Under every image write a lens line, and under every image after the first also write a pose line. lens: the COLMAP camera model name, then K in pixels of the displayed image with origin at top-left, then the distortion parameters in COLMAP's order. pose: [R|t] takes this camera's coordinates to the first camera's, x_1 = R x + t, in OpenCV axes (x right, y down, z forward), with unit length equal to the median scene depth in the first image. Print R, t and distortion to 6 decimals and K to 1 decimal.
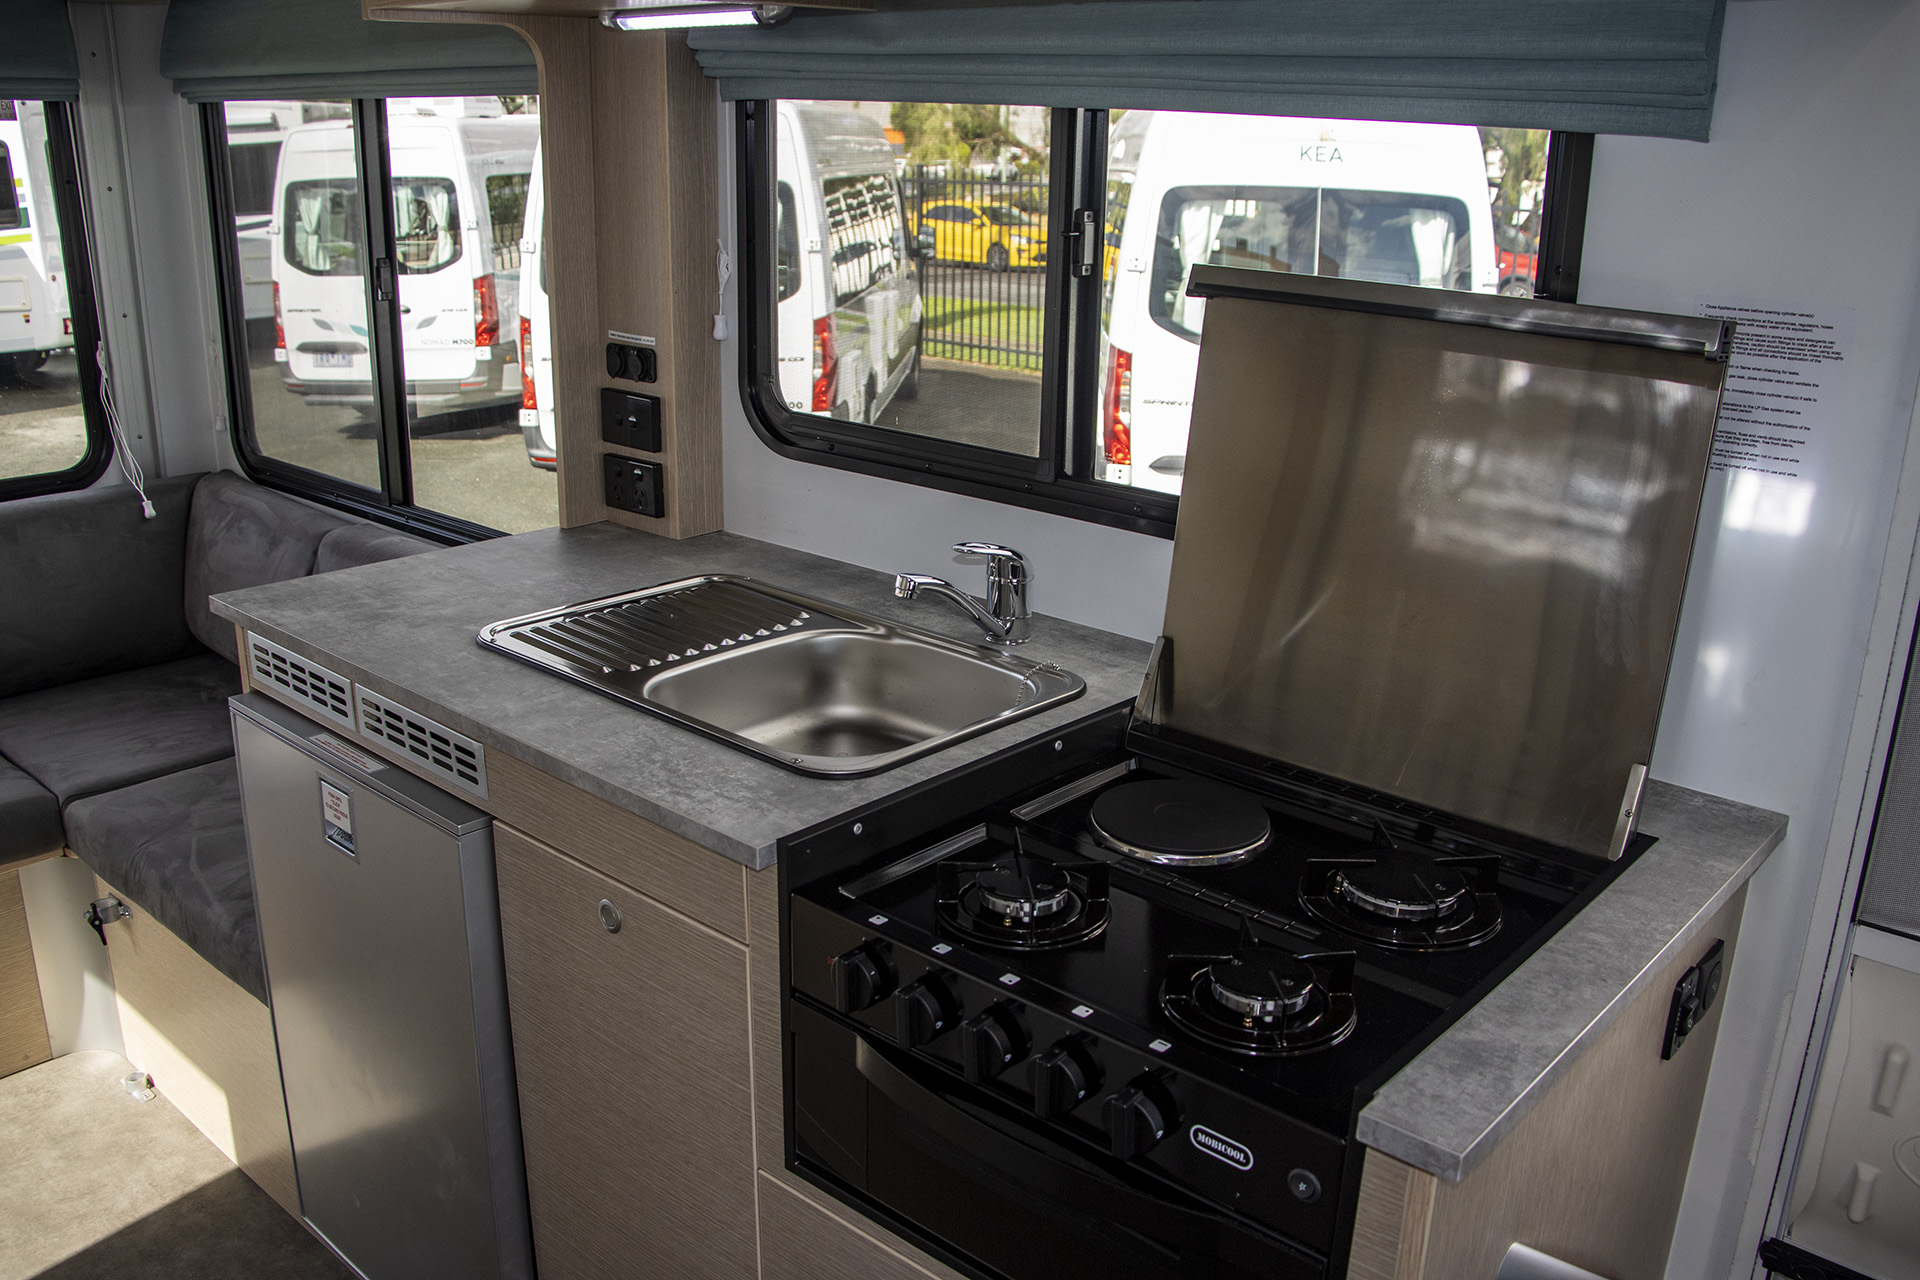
lens RADIAL K [[1622.9, 0, 960.0], [0, 1622.9, 640.0], [0, 0, 1]] dist [-0.196925, 0.176661]
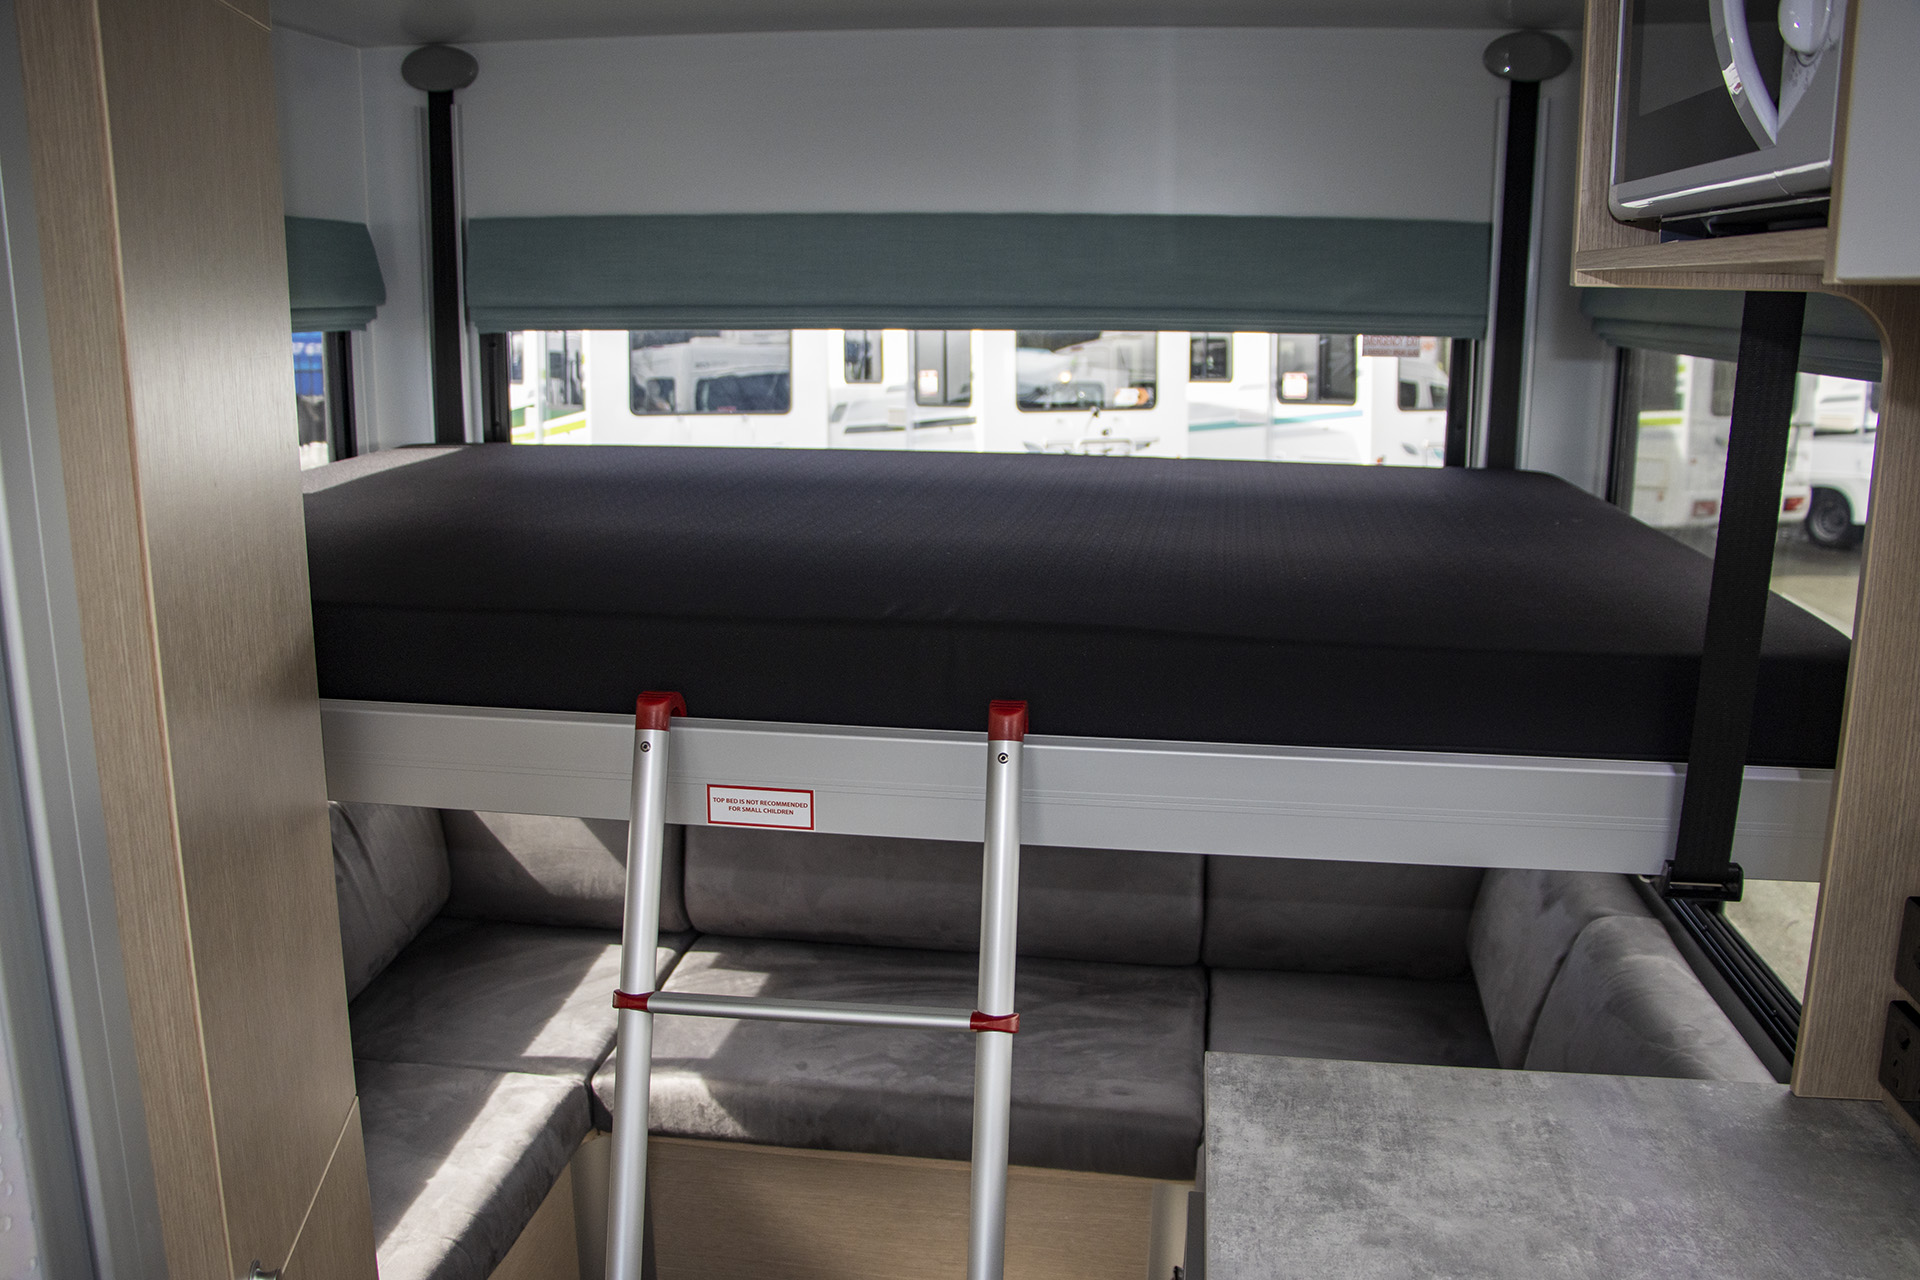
lens RADIAL K [[1622.9, 0, 960.0], [0, 1622.9, 640.0], [0, 0, 1]] dist [-0.196925, 0.176661]
pose [[0.550414, 0.166699, -0.818081, 0.032754], [-0.255805, 0.966410, 0.024815, -0.175732], [0.794738, 0.195611, 0.574568, 0.377908]]
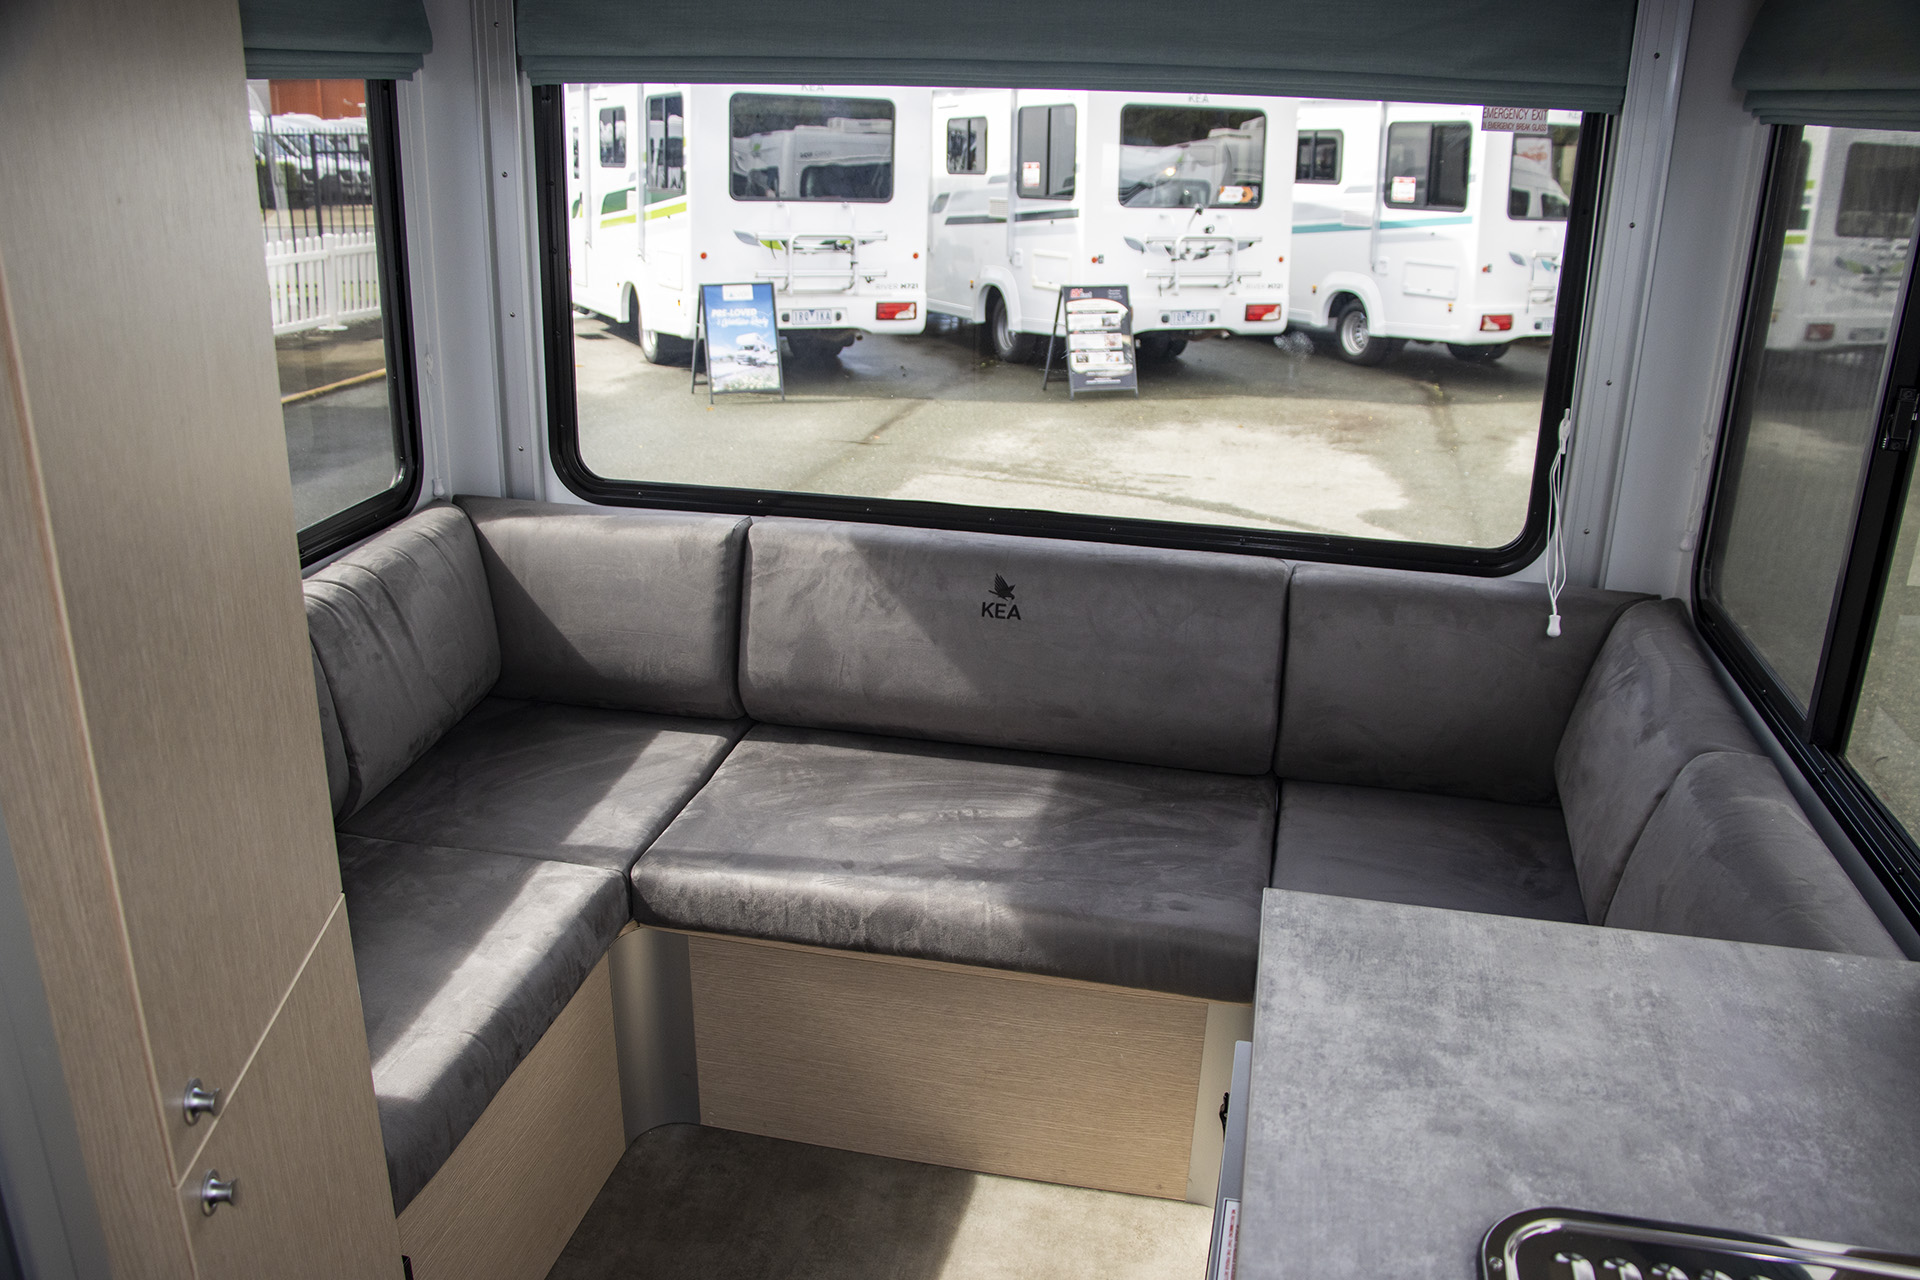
lens RADIAL K [[1578.9, 0, 969.1], [0, 1578.9, 653.8], [0, 0, 1]] dist [-0.180750, 0.144063]
pose [[0.497939, 0.297695, -0.814515, -0.034332], [-0.283803, 0.943453, 0.171323, -0.169433], [0.819459, 0.145854, 0.554269, 0.450874]]
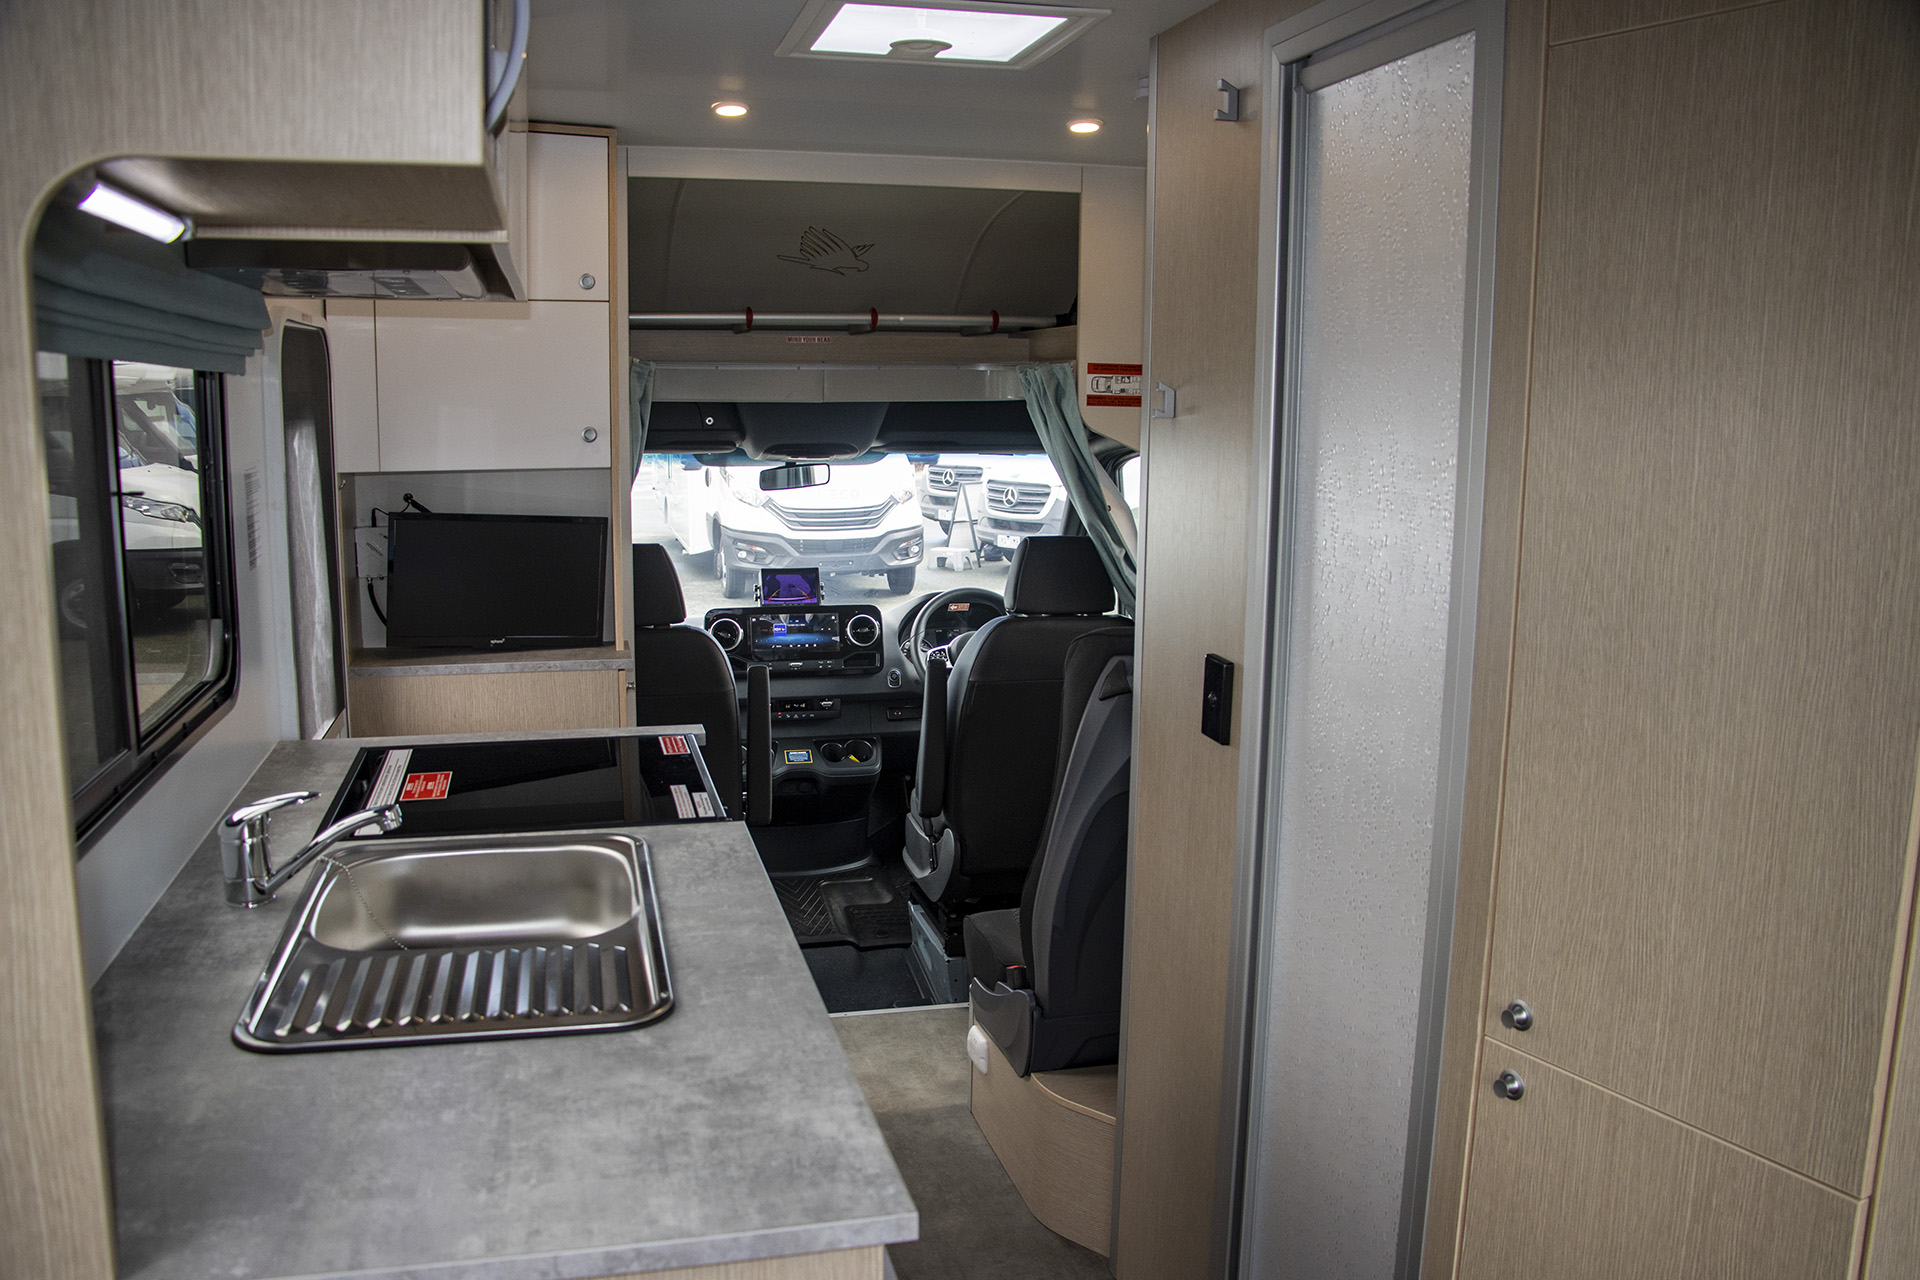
lens RADIAL K [[1578.9, 0, 969.1], [0, 1578.9, 653.8], [0, 0, 1]] dist [-0.180750, 0.144063]
pose [[-0.827951, -0.121721, 0.547431, -0.664357], [0.145906, 0.895789, 0.419850, -0.373526], [-0.541487, 0.427489, -0.723910, 1.121288]]
